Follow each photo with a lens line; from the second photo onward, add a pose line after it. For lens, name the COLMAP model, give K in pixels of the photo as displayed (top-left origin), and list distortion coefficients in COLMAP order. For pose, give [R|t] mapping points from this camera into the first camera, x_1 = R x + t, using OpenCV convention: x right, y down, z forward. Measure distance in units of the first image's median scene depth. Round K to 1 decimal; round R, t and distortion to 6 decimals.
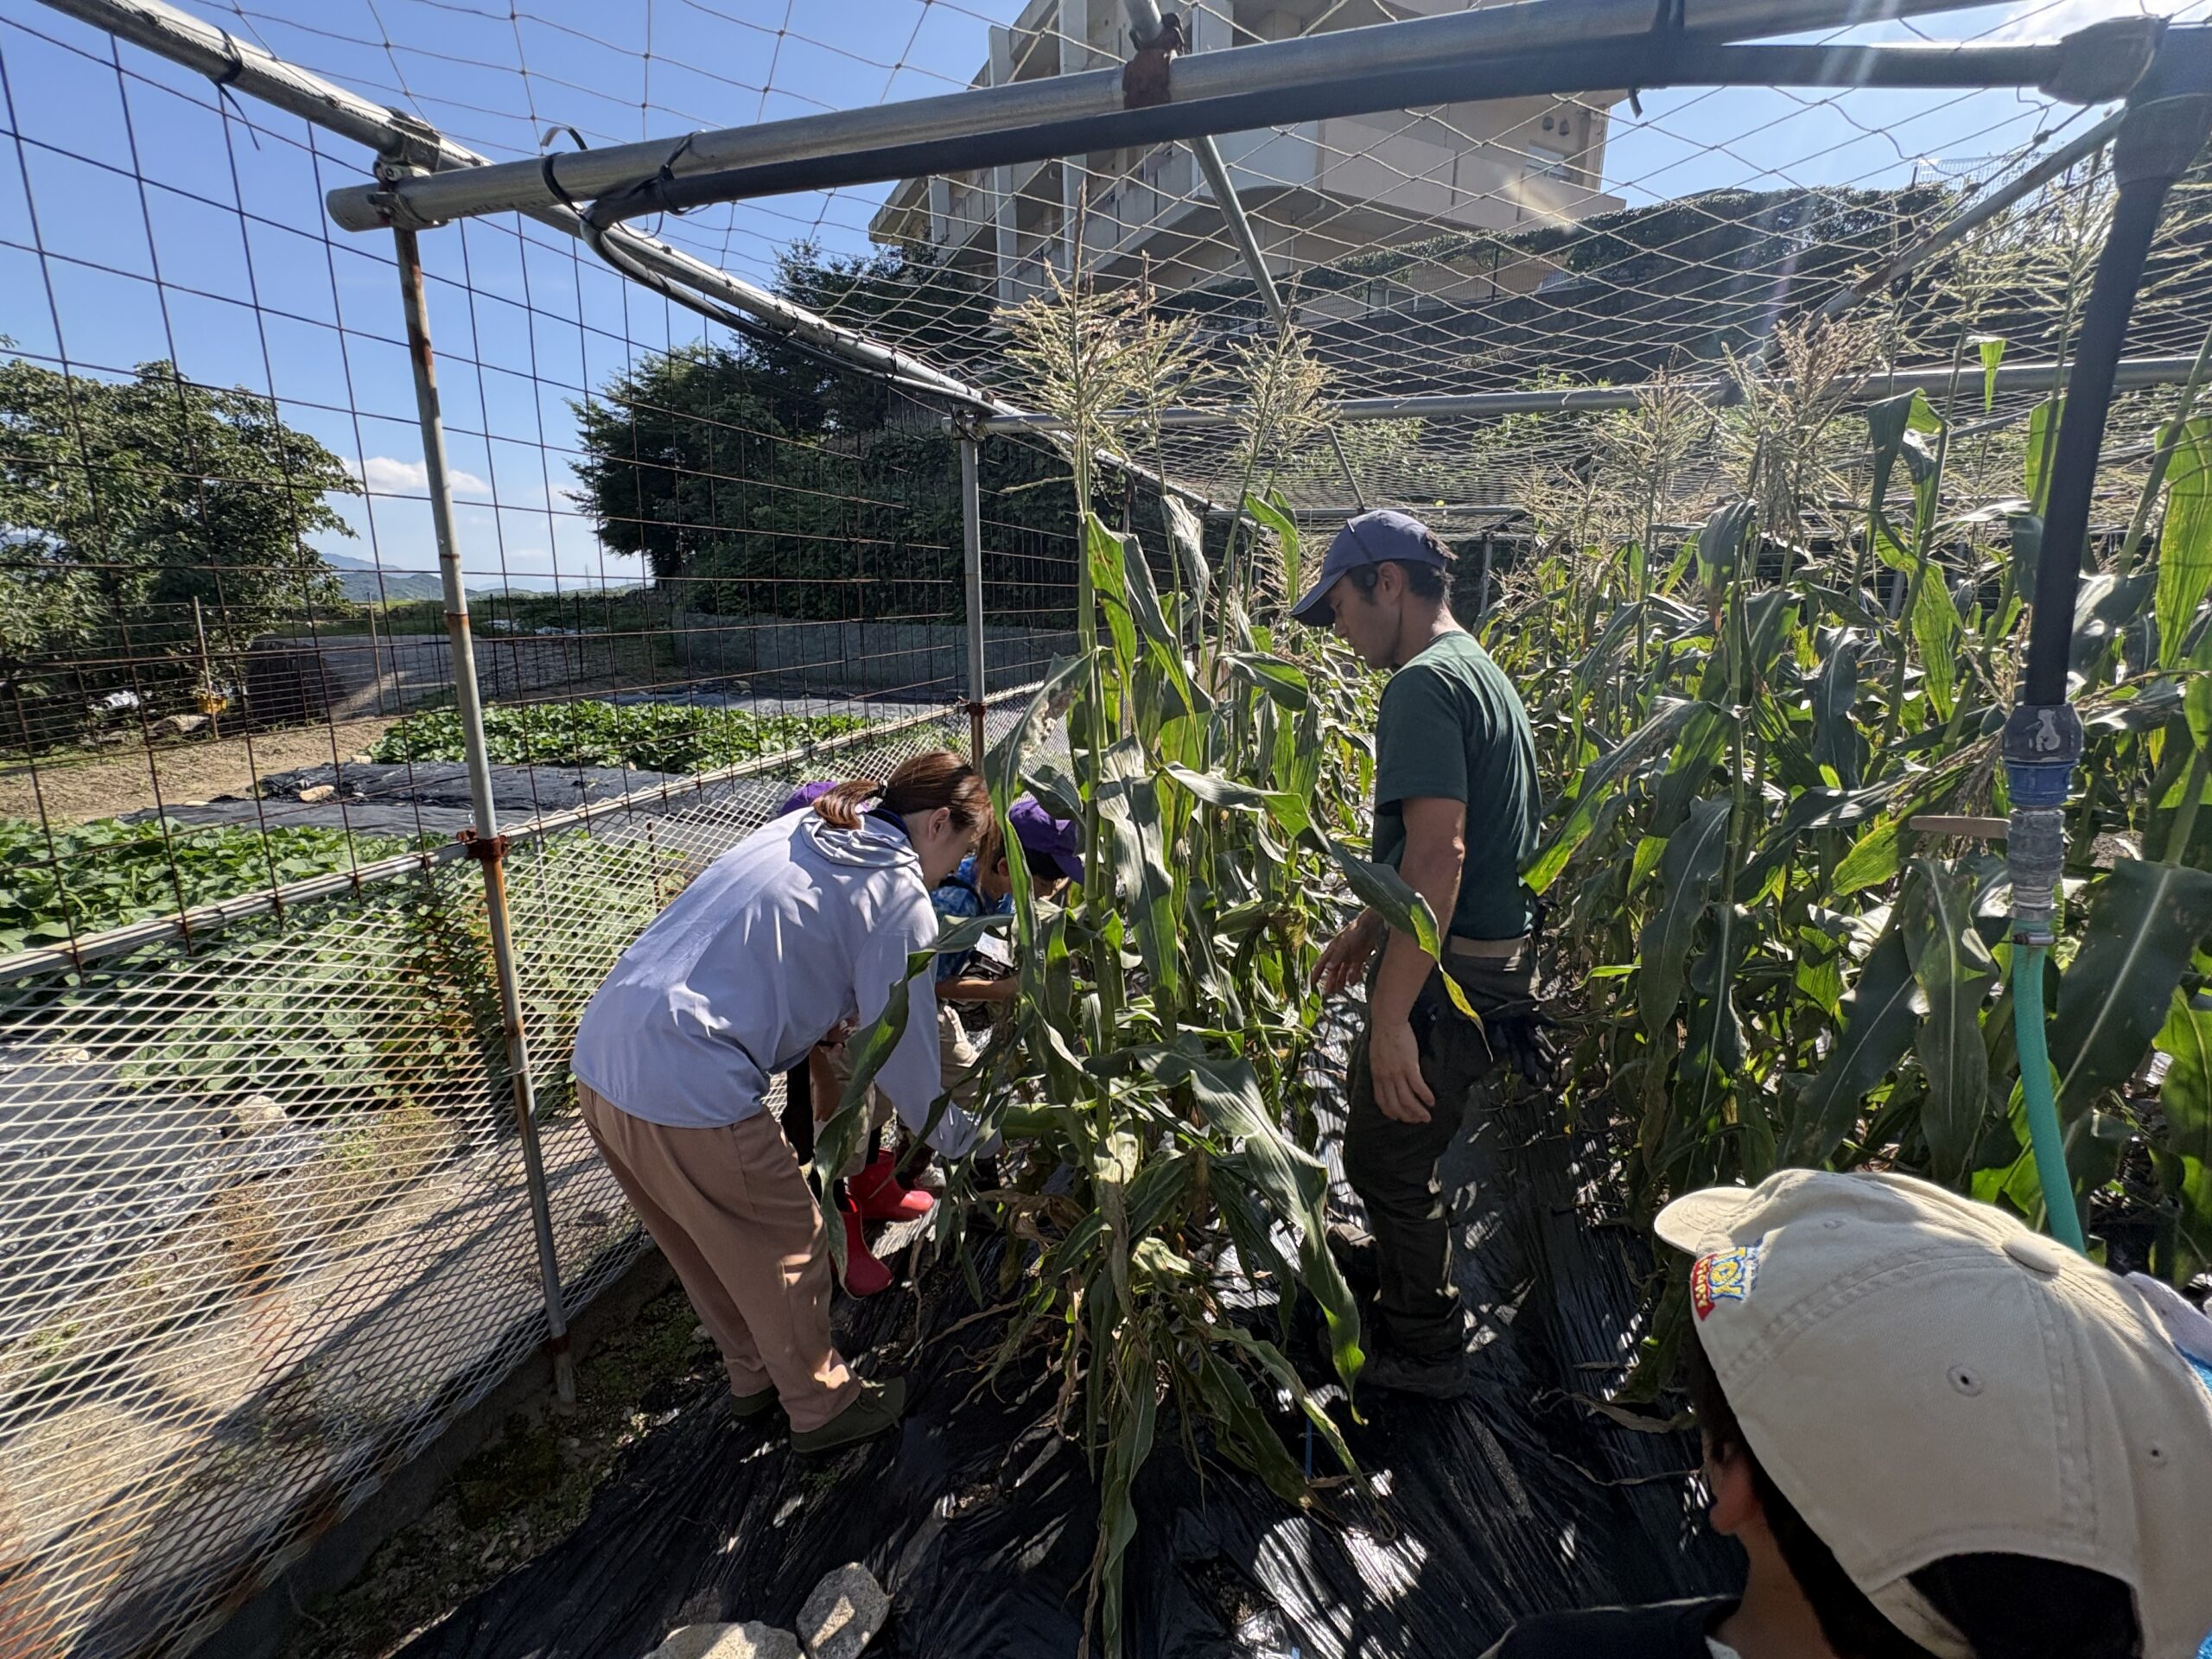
lens RADIAL K [[951.5, 0, 1109.2], [0, 951.5, 828.1], [0, 0, 1]] dist [0.002170, 0.000267]
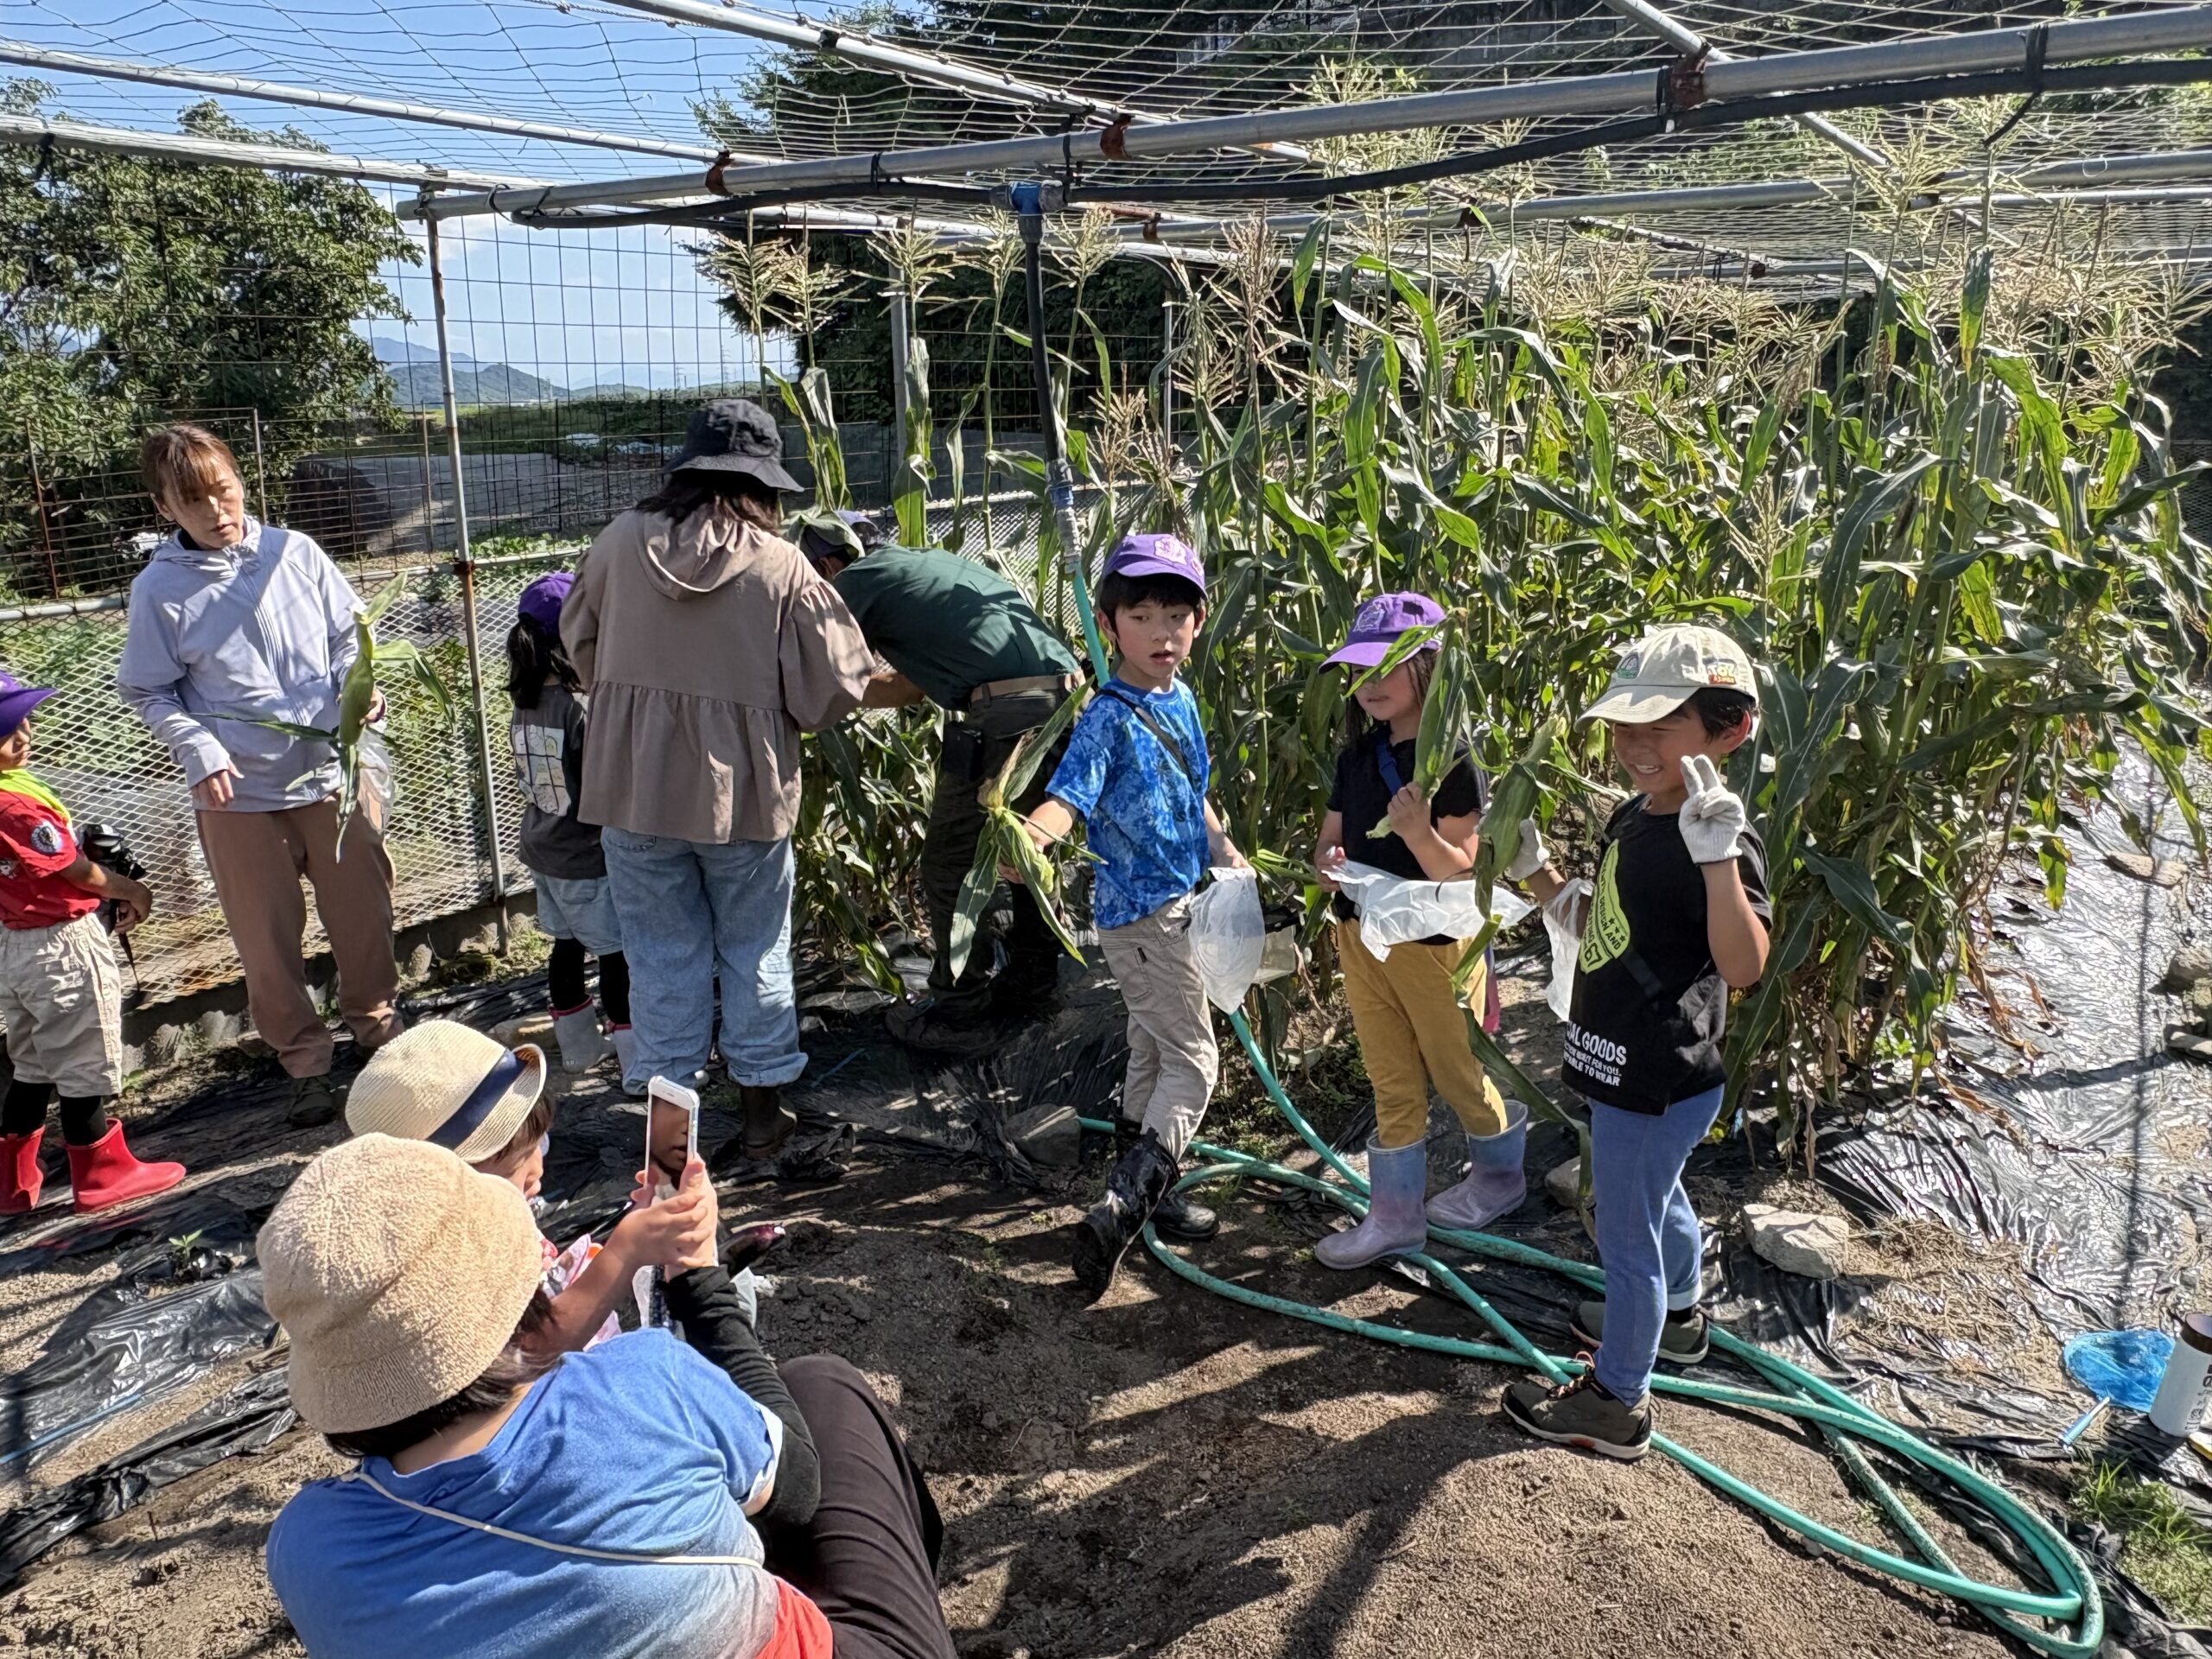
lens RADIAL K [[1654.0, 0, 1100.6], [0, 1654.0, 835.1], [0, 0, 1]] dist [0.004581, -0.001089]
pose [[0.963063, 0.054786, -0.263645, 0.092157], [-0.047767, 0.998314, 0.032966, 0.025816], [0.265007, -0.019155, 0.964056, -0.114888]]
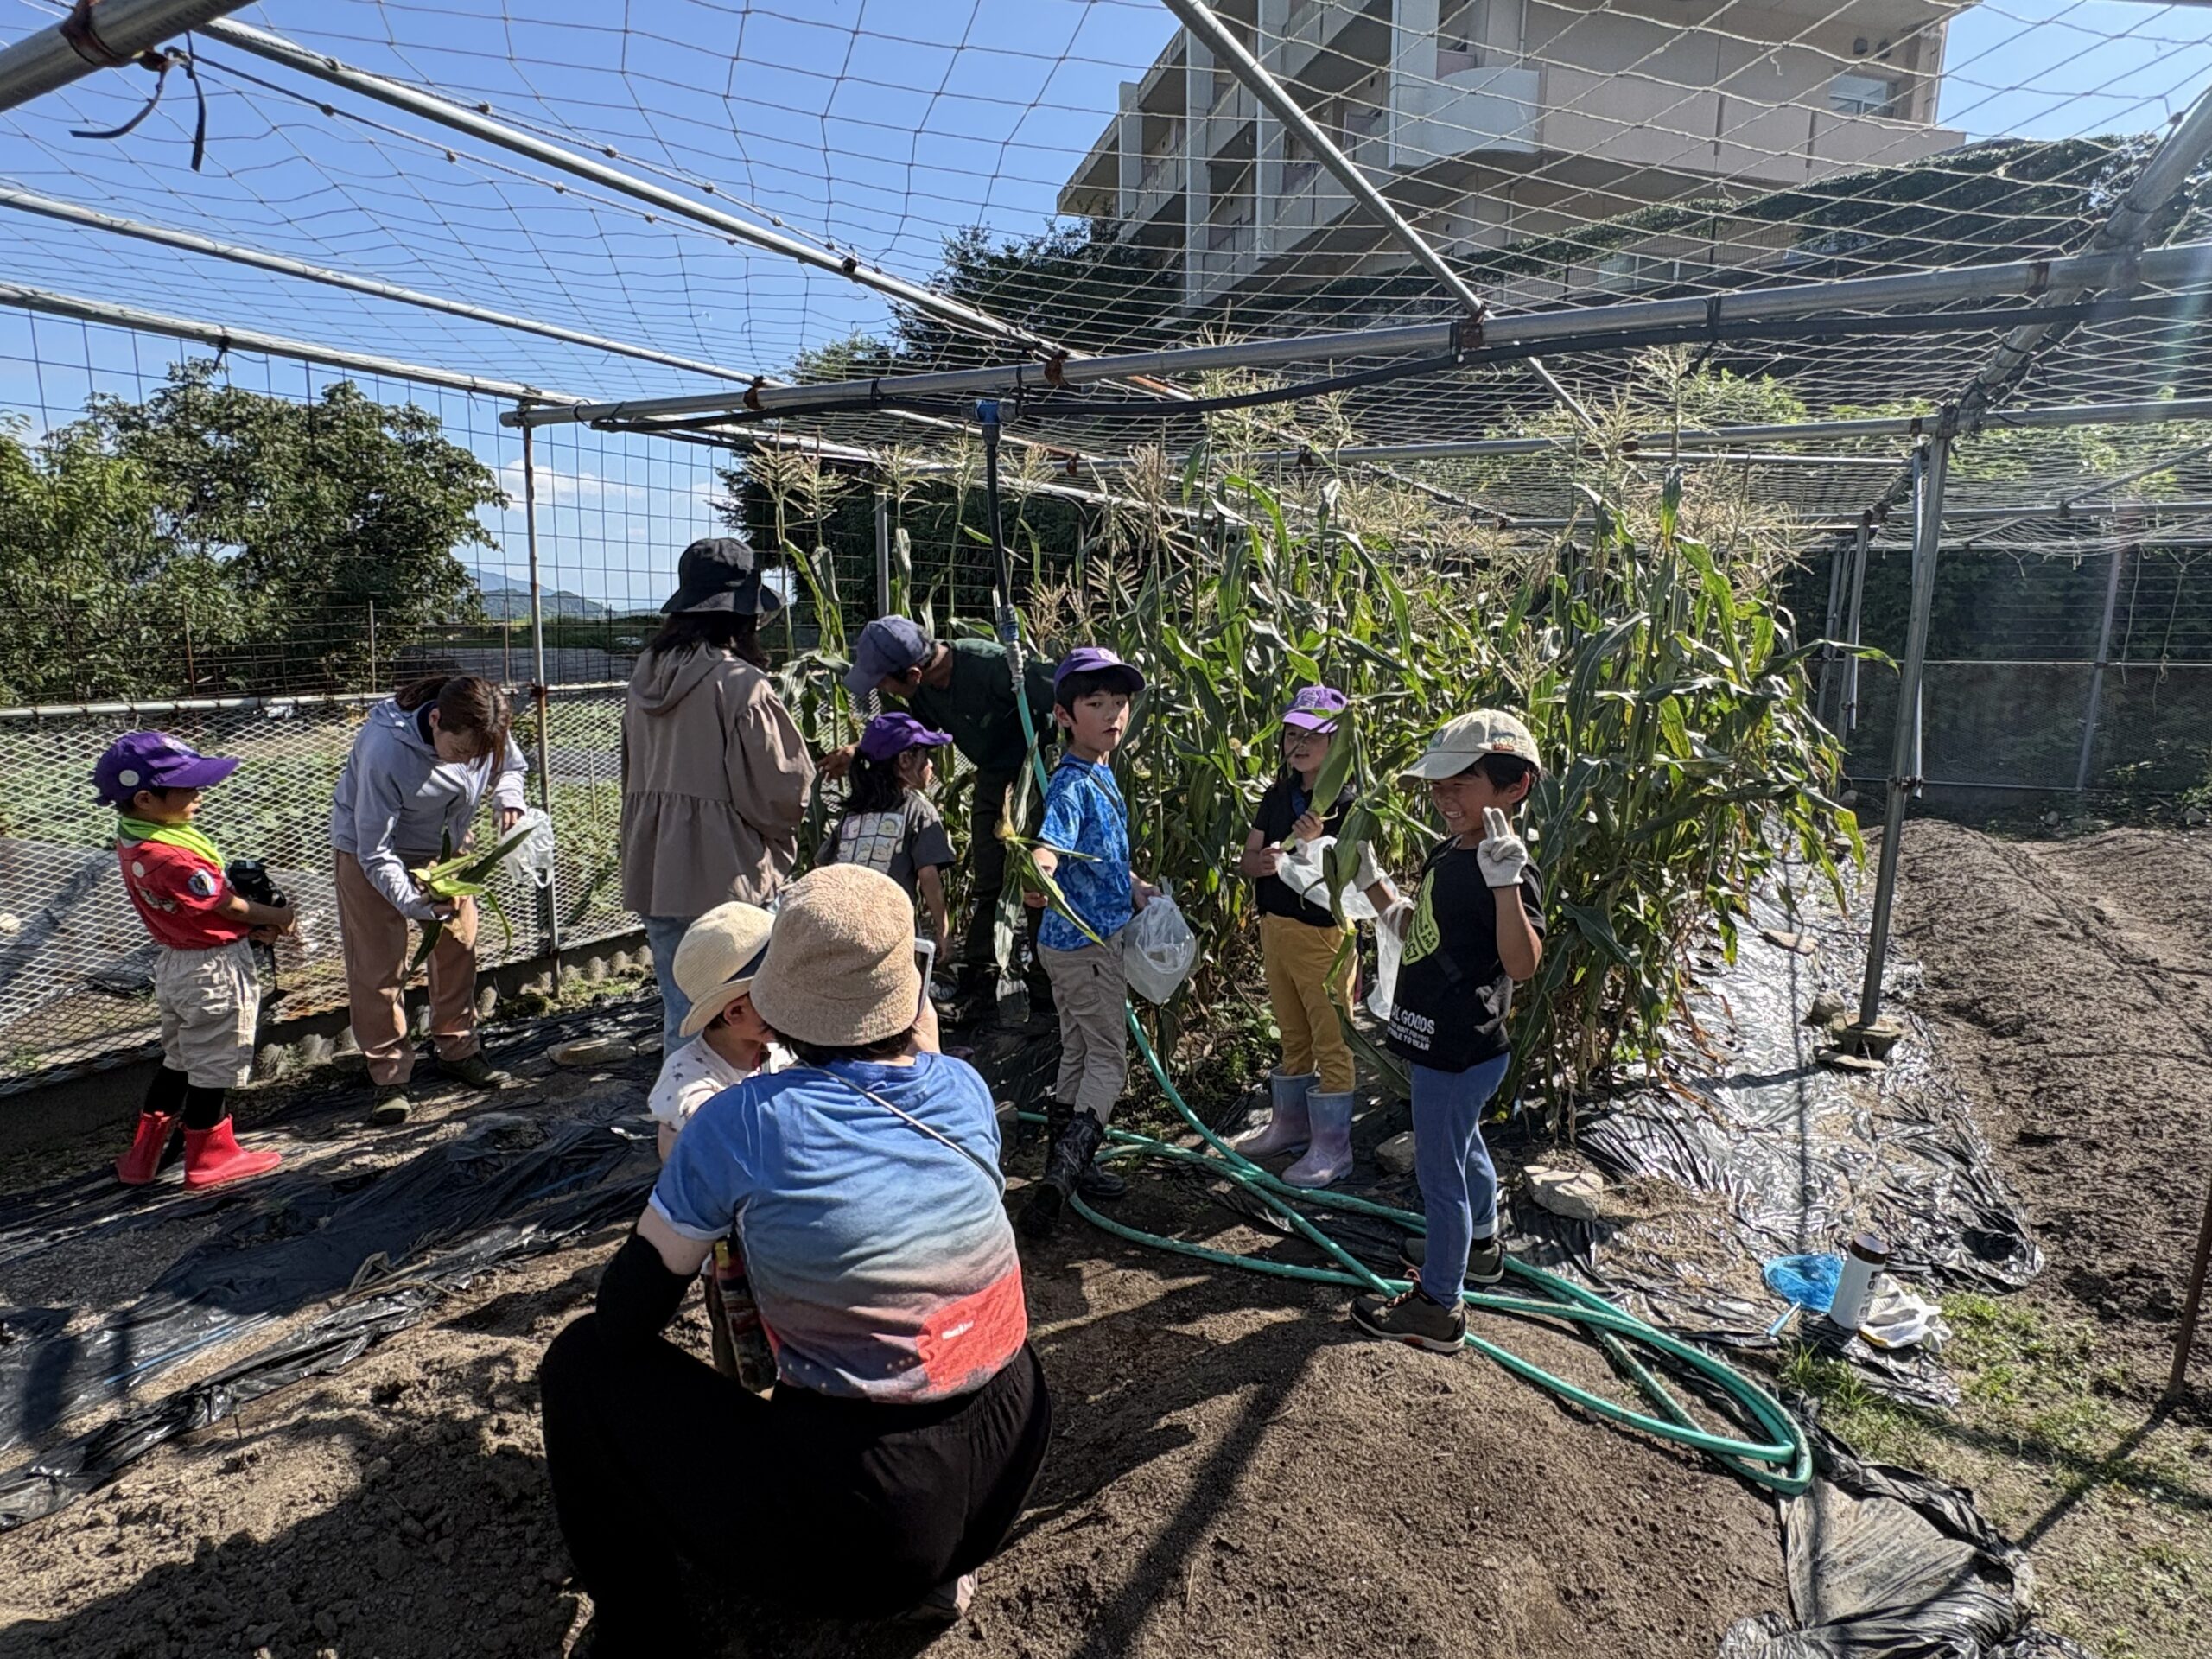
lens RADIAL K [[1240.9, 0, 1120.2], [0, 1240.9, 837.3], [0, 0, 1]] dist [0.006103, -0.002670]
pose [[0.981140, 0.043409, -0.188361, 0.089458], [-0.056380, 0.996352, -0.064059, 0.034411], [0.184893, 0.073470, 0.980009, -0.112761]]
